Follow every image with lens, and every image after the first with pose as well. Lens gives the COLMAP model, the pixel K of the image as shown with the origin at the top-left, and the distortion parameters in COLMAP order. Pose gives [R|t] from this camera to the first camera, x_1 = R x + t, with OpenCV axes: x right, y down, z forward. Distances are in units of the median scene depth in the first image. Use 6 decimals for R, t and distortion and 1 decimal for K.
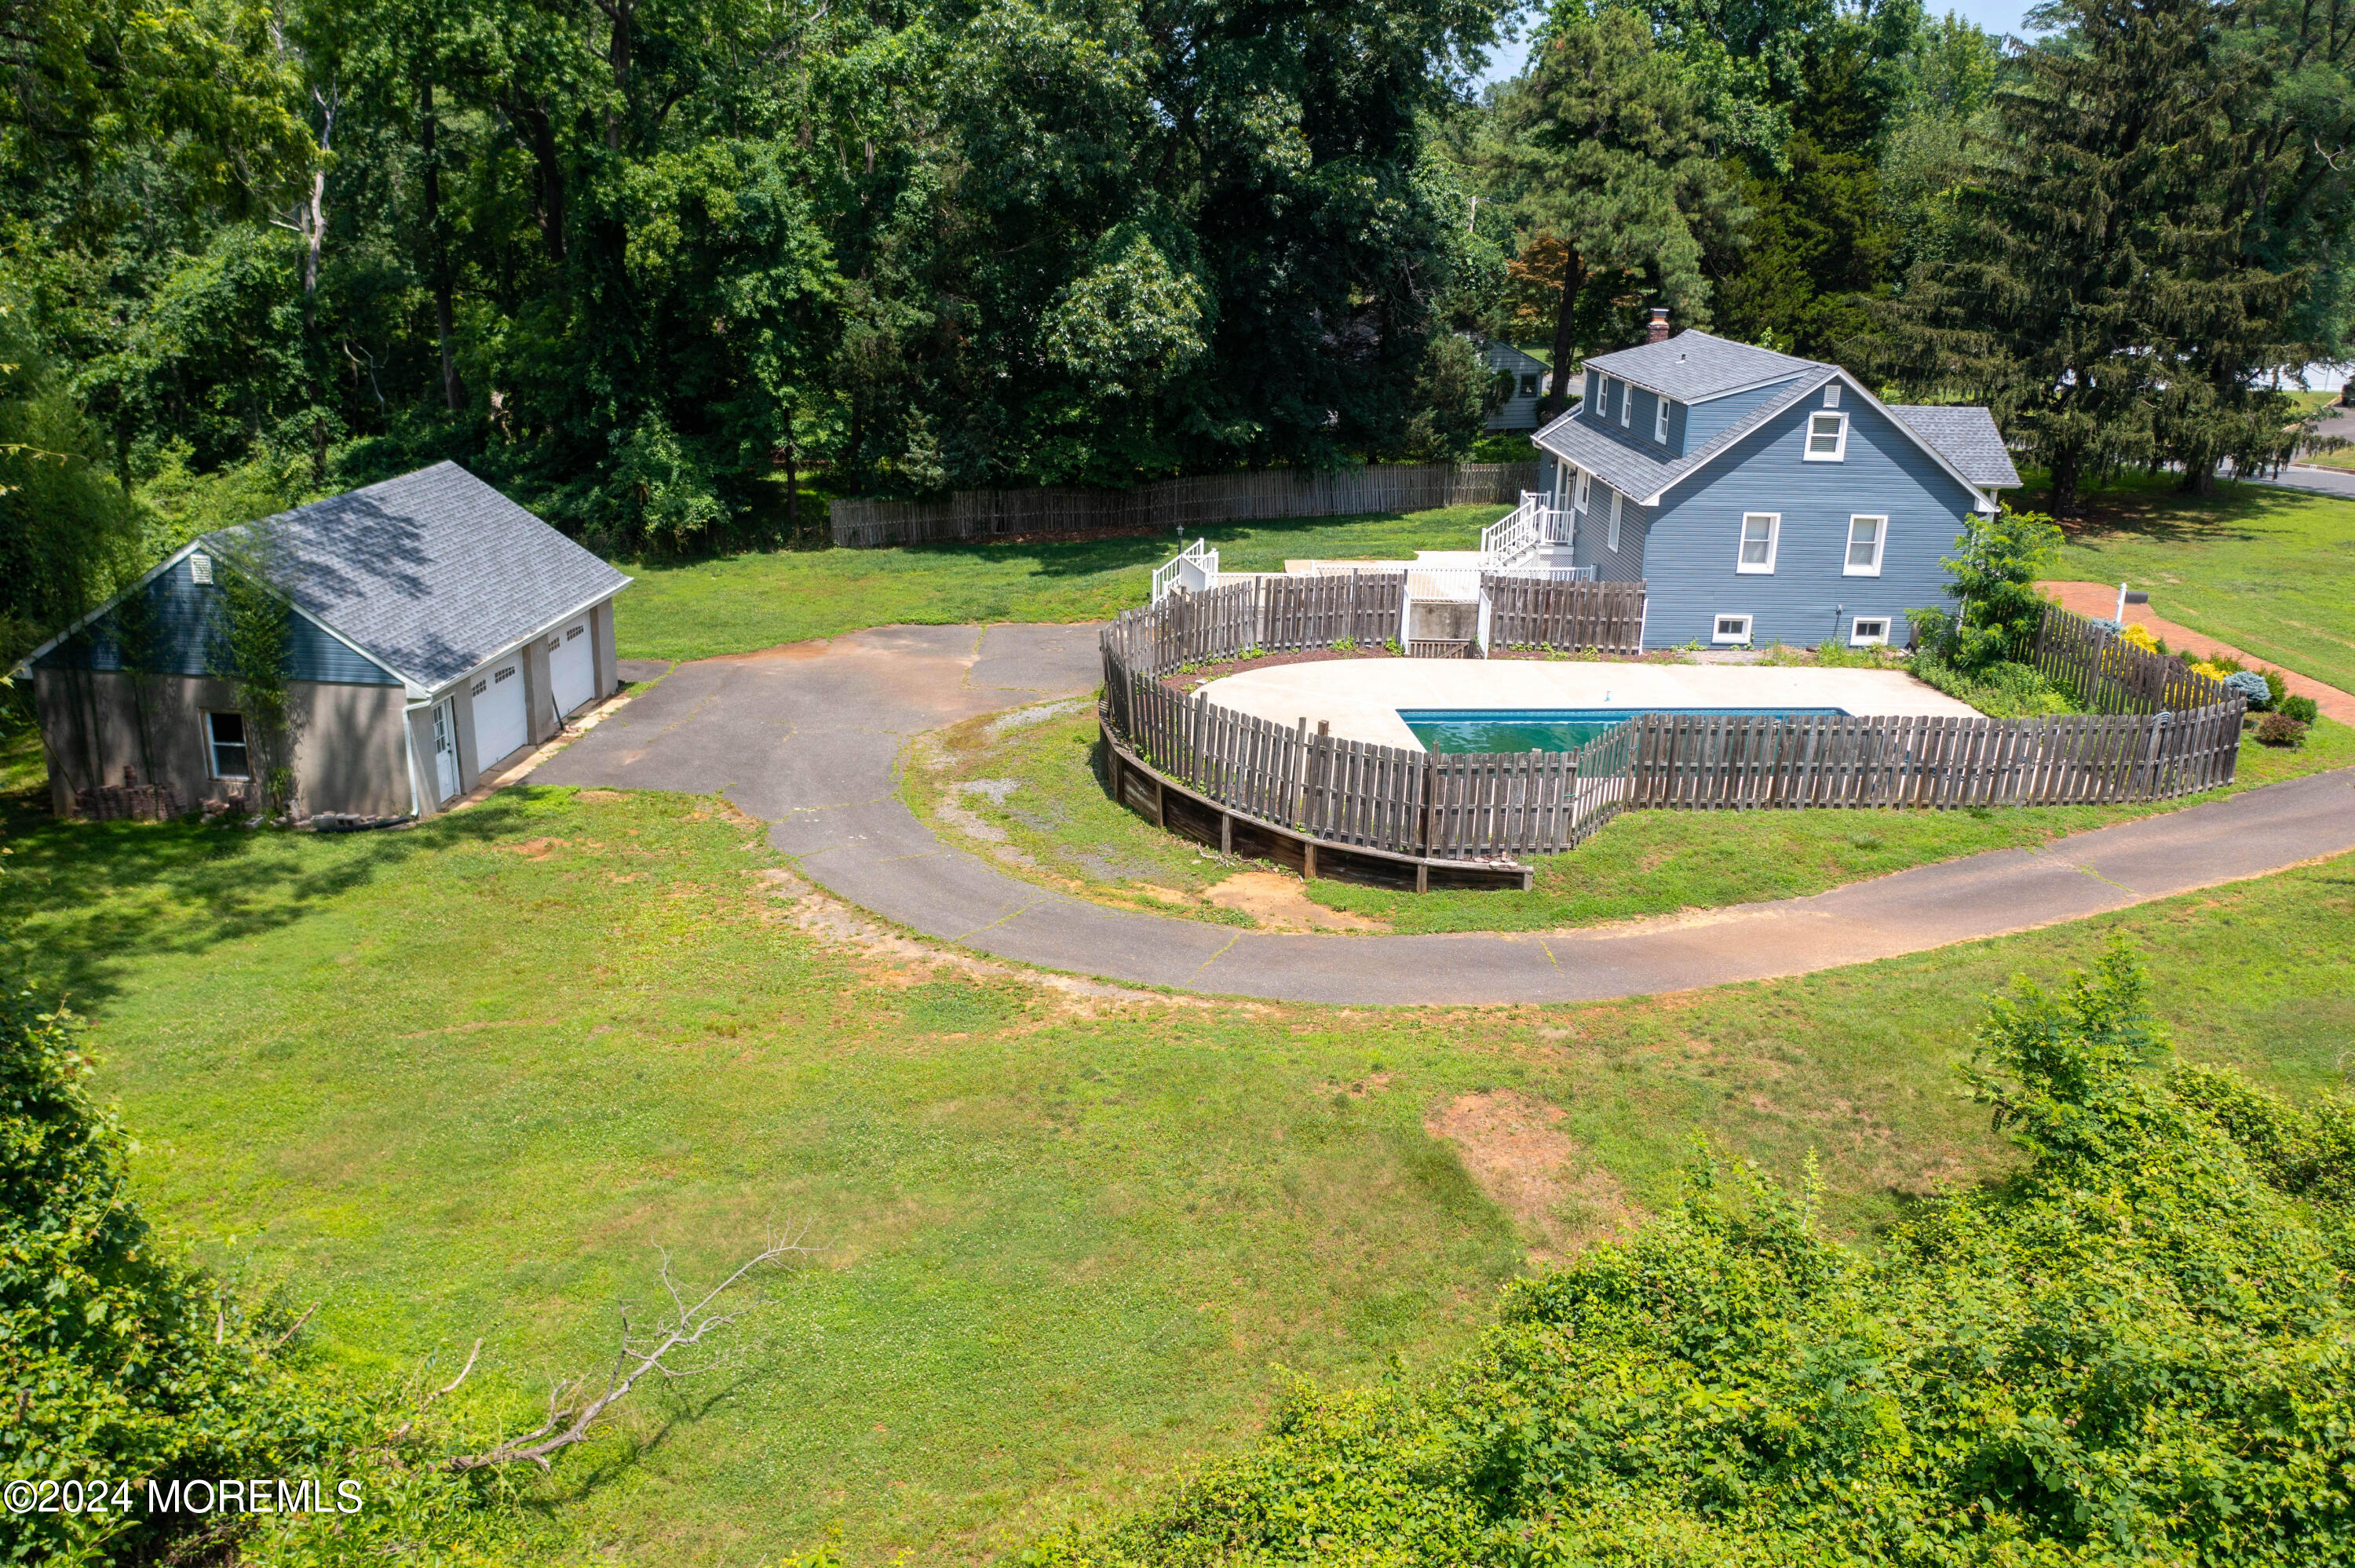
lens RADIAL K [[1846.6, 0, 1177.5], [0, 1846.6, 784.0], [0, 0, 1]] dist [-0.024594, -0.006543]
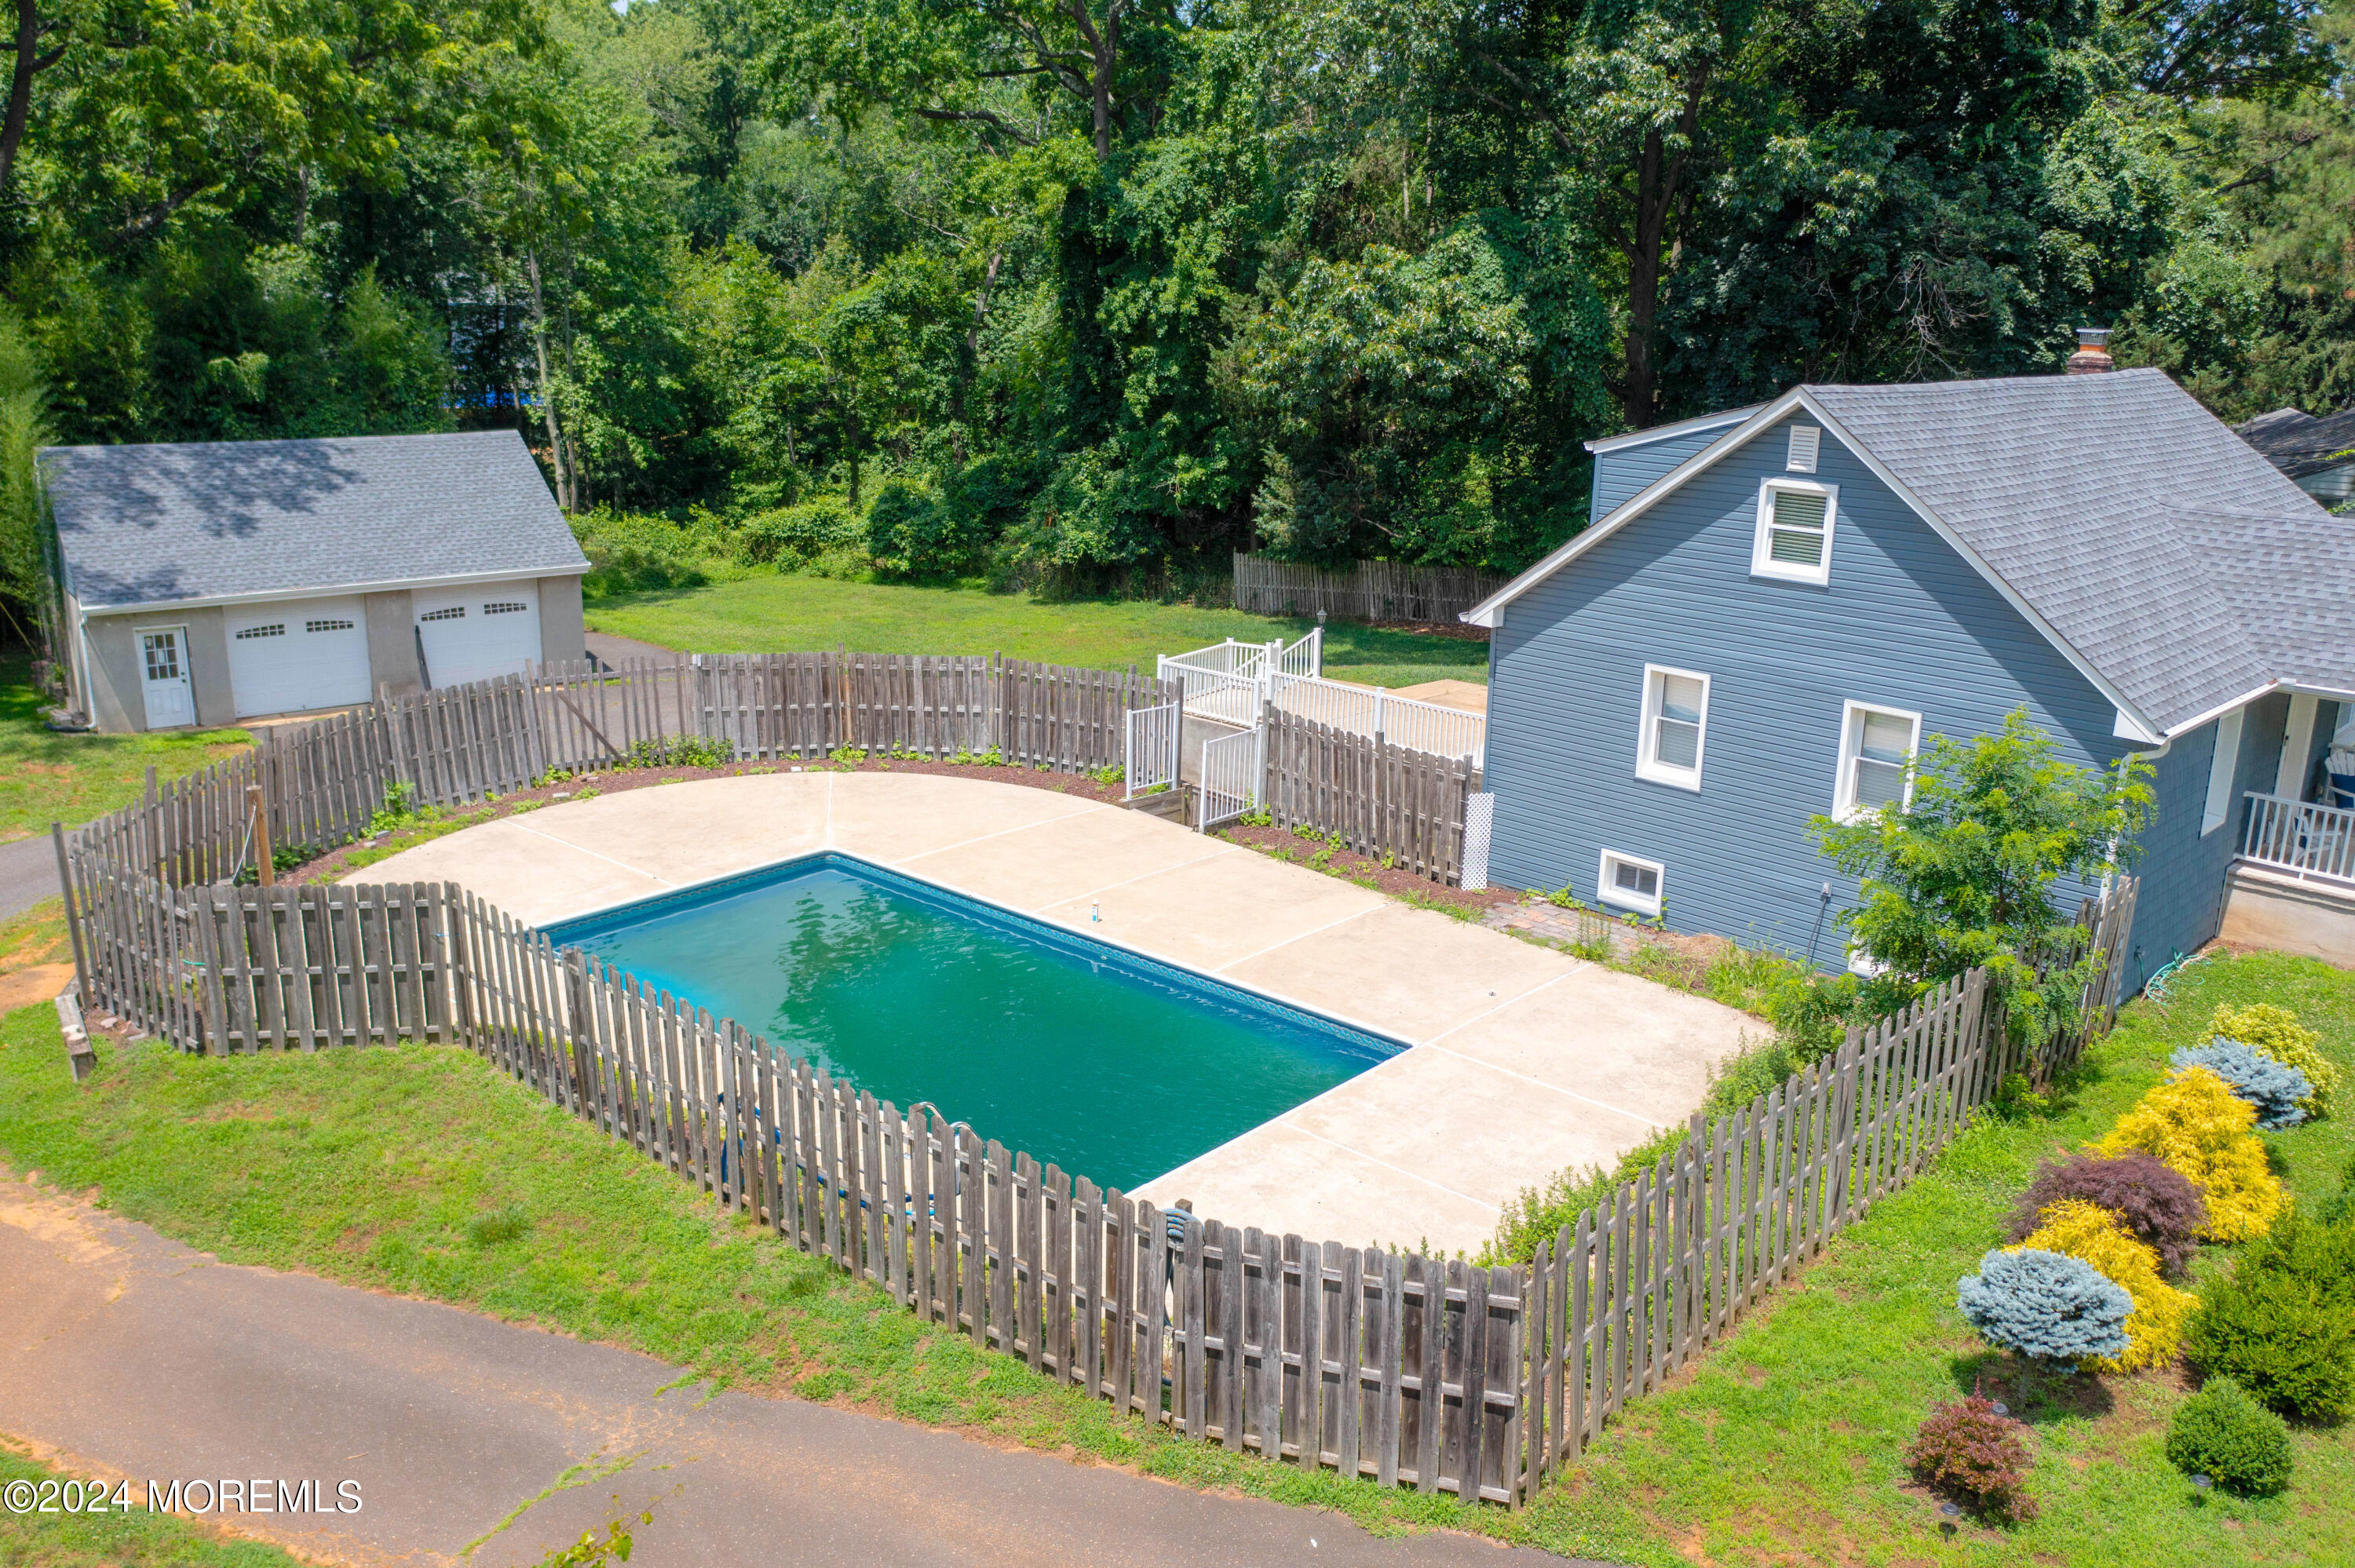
lens RADIAL K [[1836.4, 0, 1177.5], [0, 1836.4, 784.0], [0, 0, 1]] dist [-0.008027, -0.009497]
pose [[0.683208, 0.186462, -0.706016, 0.592062], [-0.230214, 0.972543, 0.034077, -0.102051], [0.692985, 0.139253, 0.707376, 0.548634]]
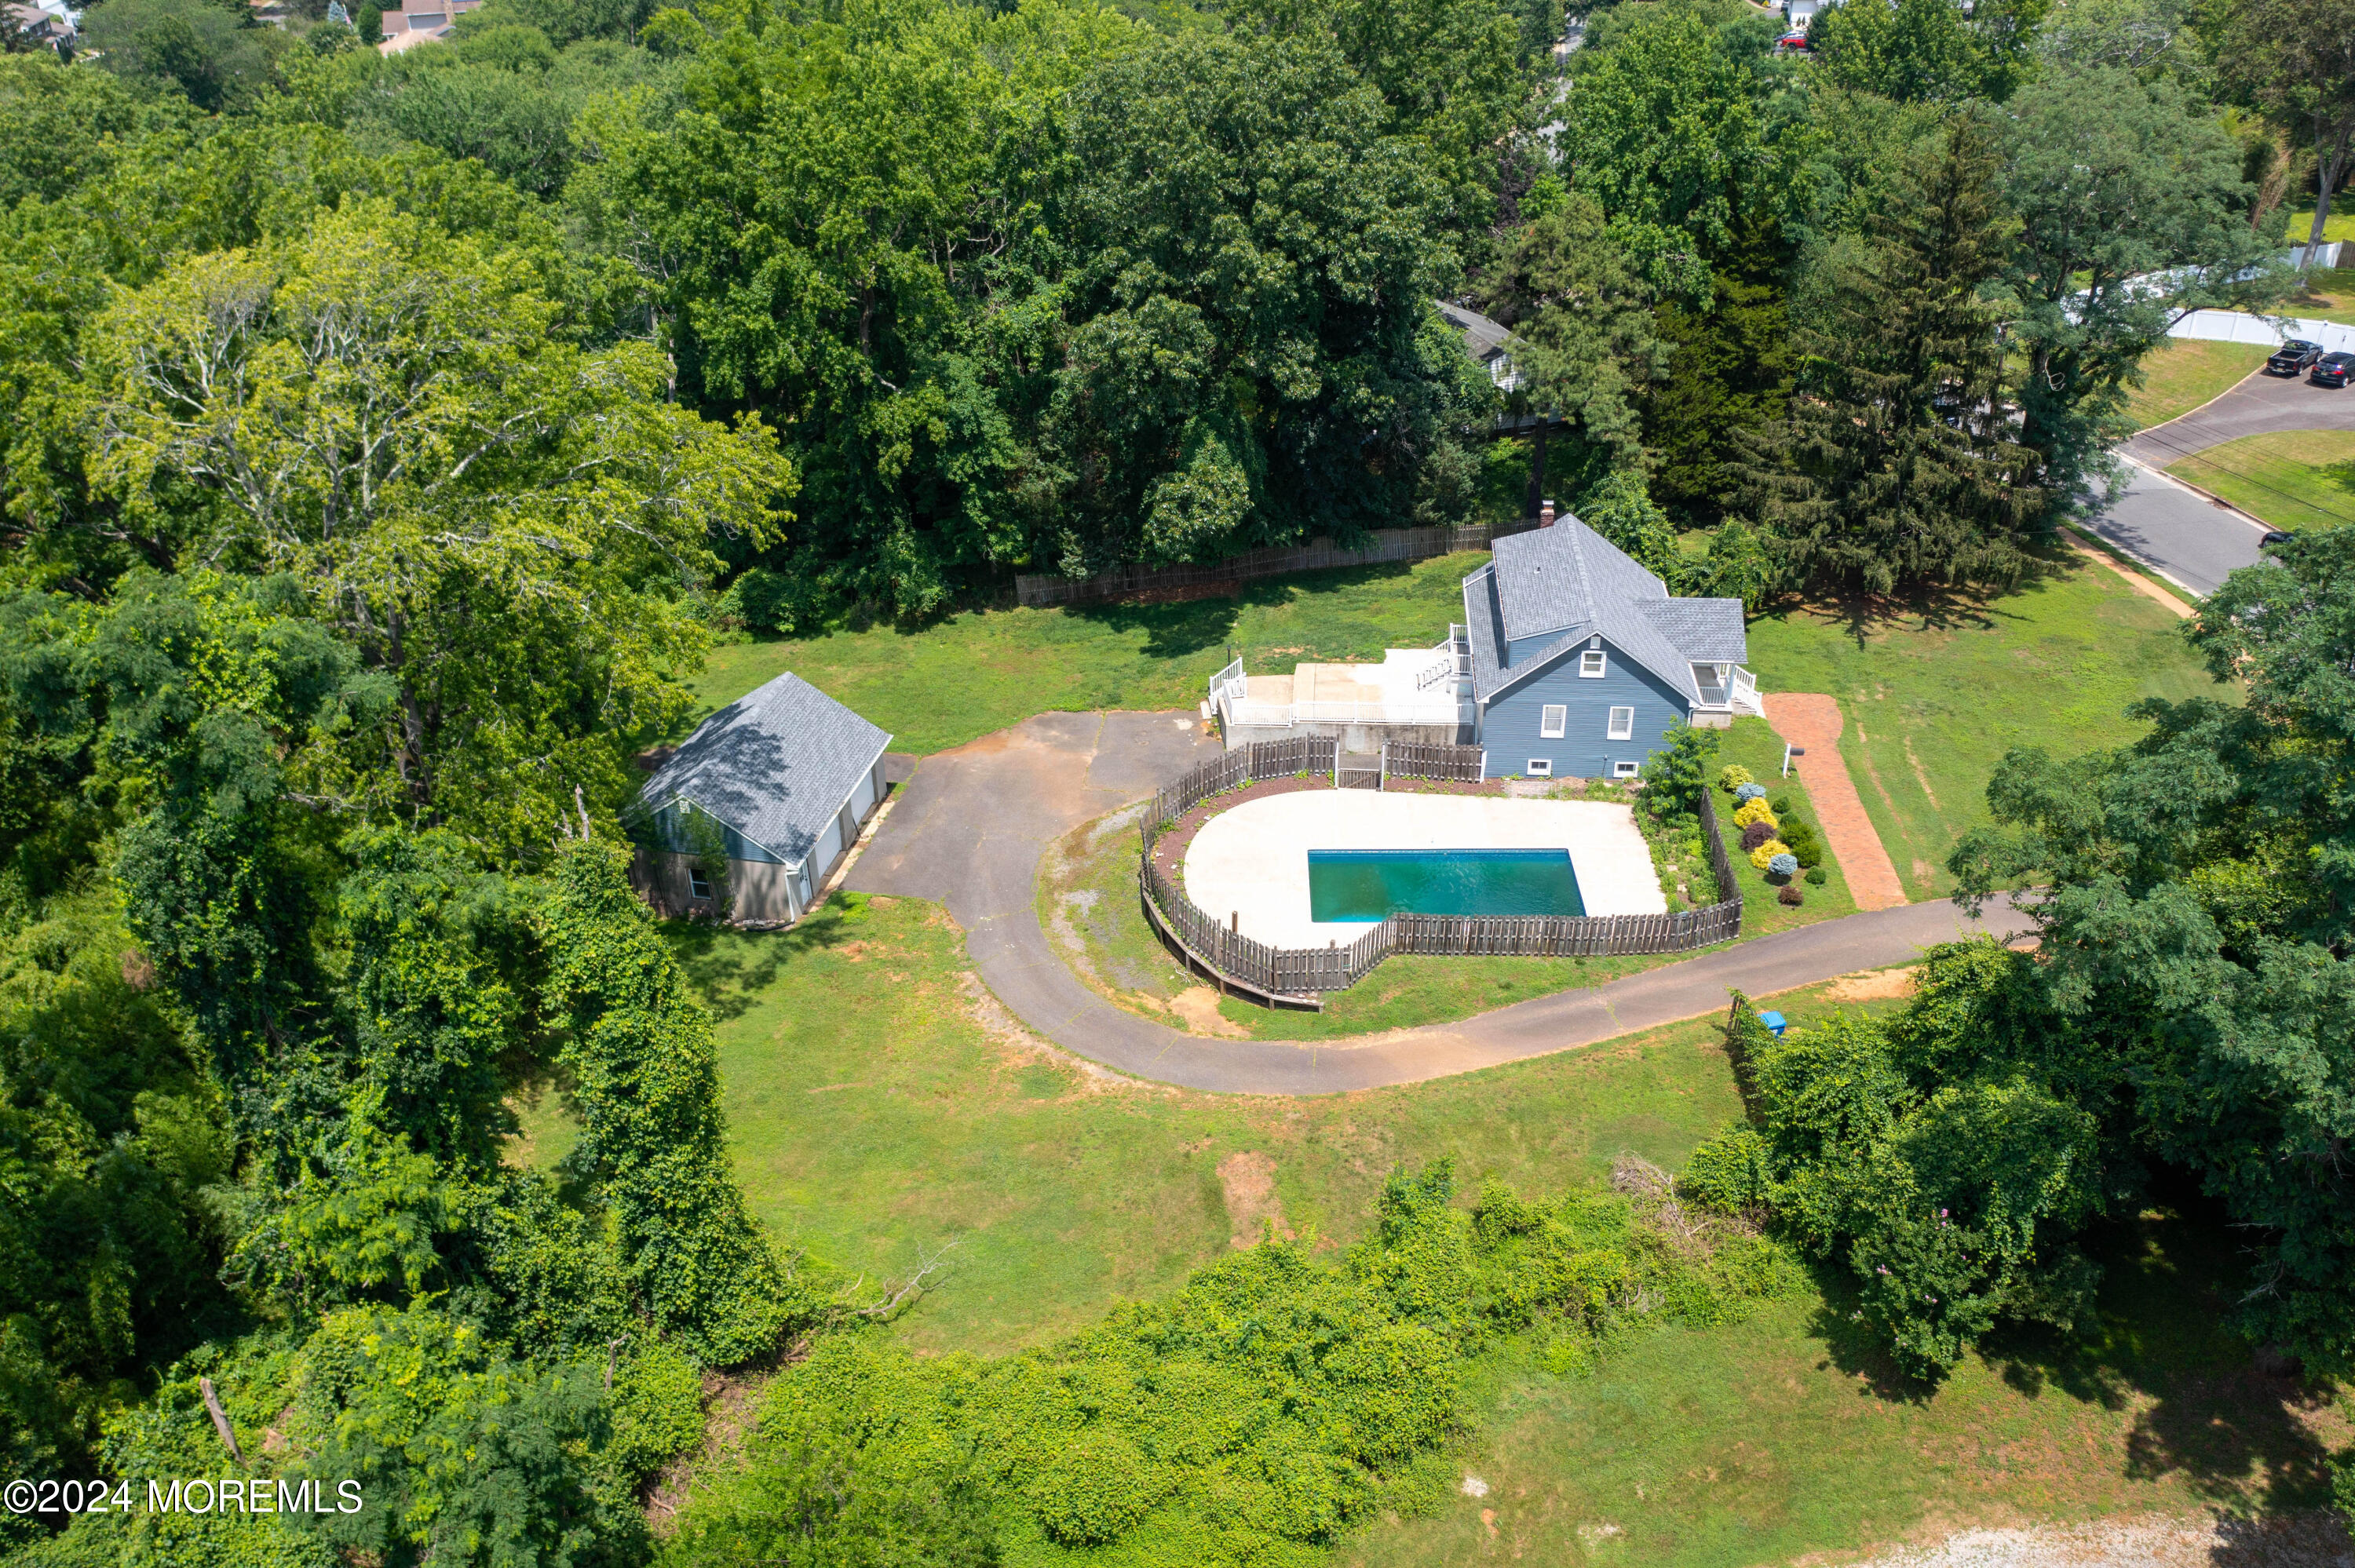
lens RADIAL K [[1836.4, 0, 1177.5], [0, 1836.4, 784.0], [0, 0, 1]] dist [-0.008027, -0.009497]
pose [[0.991109, 0.024640, -0.130753, 0.200100], [0.004022, 0.976706, 0.214545, -0.435107], [0.132994, -0.213163, 0.967923, -0.657774]]
